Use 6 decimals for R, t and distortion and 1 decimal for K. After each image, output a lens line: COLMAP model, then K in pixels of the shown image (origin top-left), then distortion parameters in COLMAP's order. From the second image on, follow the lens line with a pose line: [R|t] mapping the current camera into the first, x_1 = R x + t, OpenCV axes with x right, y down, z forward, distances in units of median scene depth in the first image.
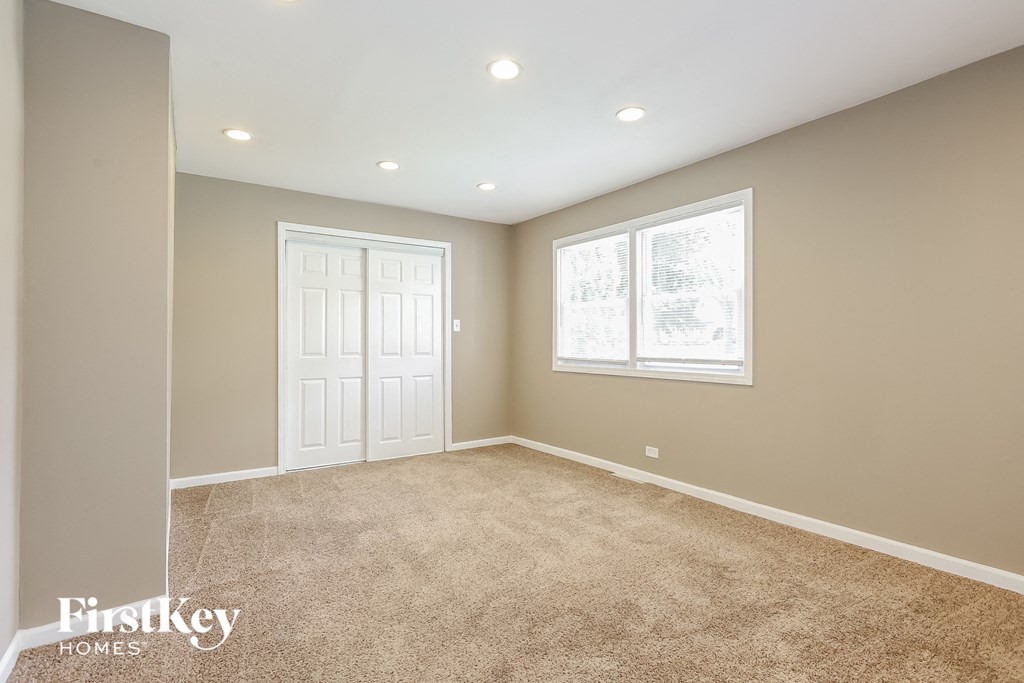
lens RADIAL K [[497.9, 0, 512.0], [0, 497.9, 341.5], [0, 0, 1]] dist [0.000598, 0.000069]
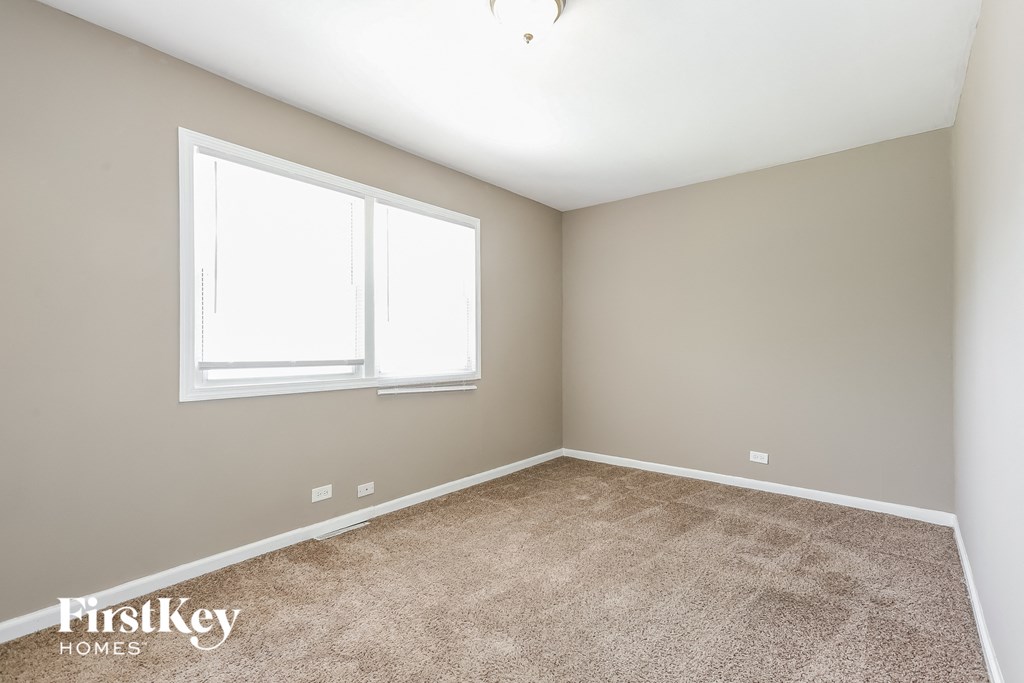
lens RADIAL K [[497.9, 0, 512.0], [0, 497.9, 341.5], [0, 0, 1]] dist [0.000598, 0.000069]
pose [[-0.302585, 0.025543, 0.952780, -0.579443], [0.011449, 0.999666, -0.023164, 0.028492], [-0.953054, 0.003899, -0.302777, 1.003227]]
